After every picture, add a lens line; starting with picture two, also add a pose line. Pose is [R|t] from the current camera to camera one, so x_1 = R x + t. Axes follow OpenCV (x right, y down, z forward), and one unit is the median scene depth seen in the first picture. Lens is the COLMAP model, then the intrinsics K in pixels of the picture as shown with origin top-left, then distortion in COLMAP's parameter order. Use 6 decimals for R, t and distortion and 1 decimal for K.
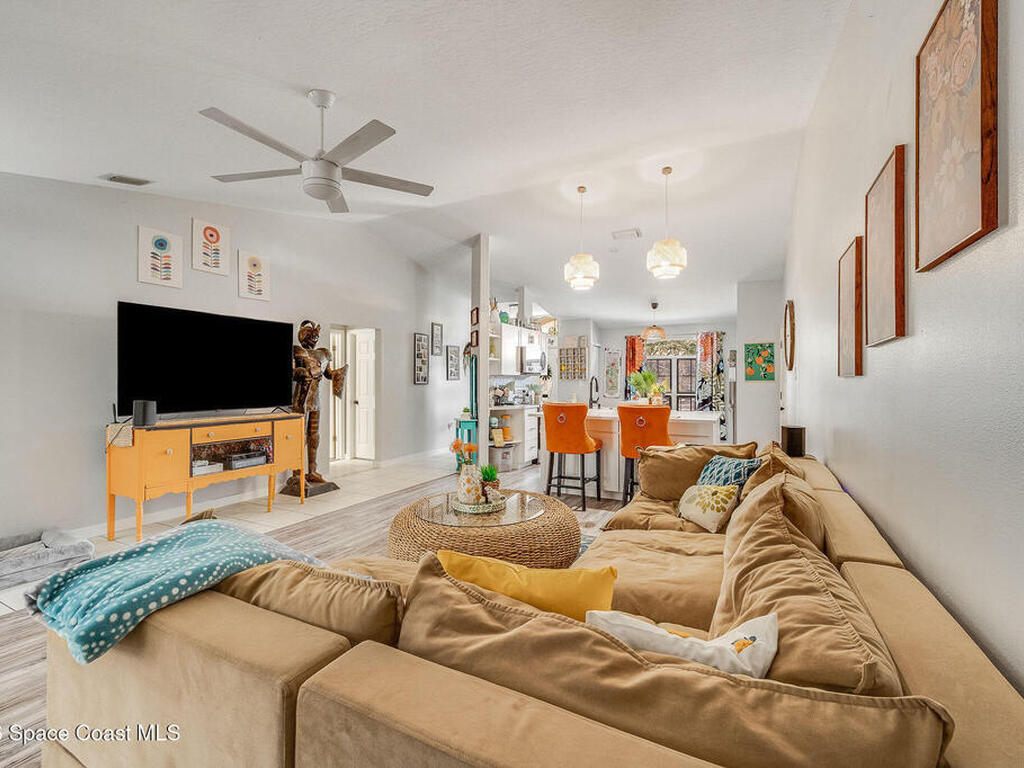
lens RADIAL K [[464.4, 0, 510.7], [0, 464.4, 381.6], [0, 0, 1]] dist [0.002685, 0.000064]
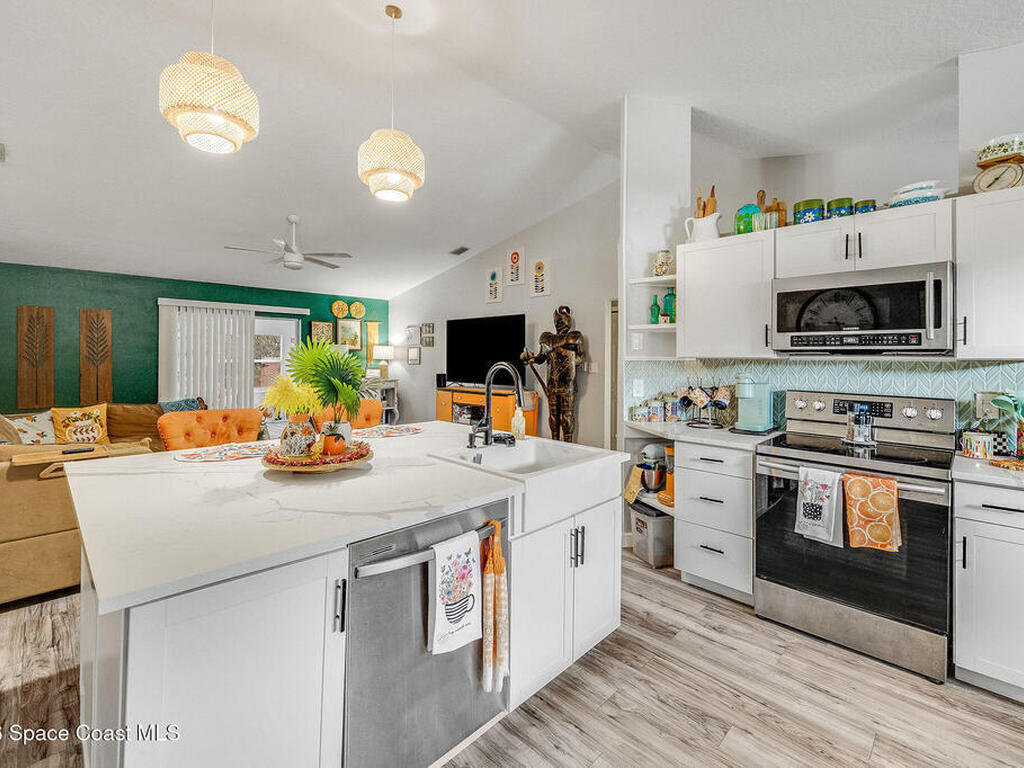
lens RADIAL K [[464.4, 0, 505.2], [0, 464.4, 354.5], [0, 0, 1]] dist [0.002685, 0.000064]
pose [[-0.294828, -0.007358, -0.955522, 0.735960], [-0.005851, 0.999966, -0.005894, -0.020715], [0.955532, 0.003853, -0.294861, 1.482052]]
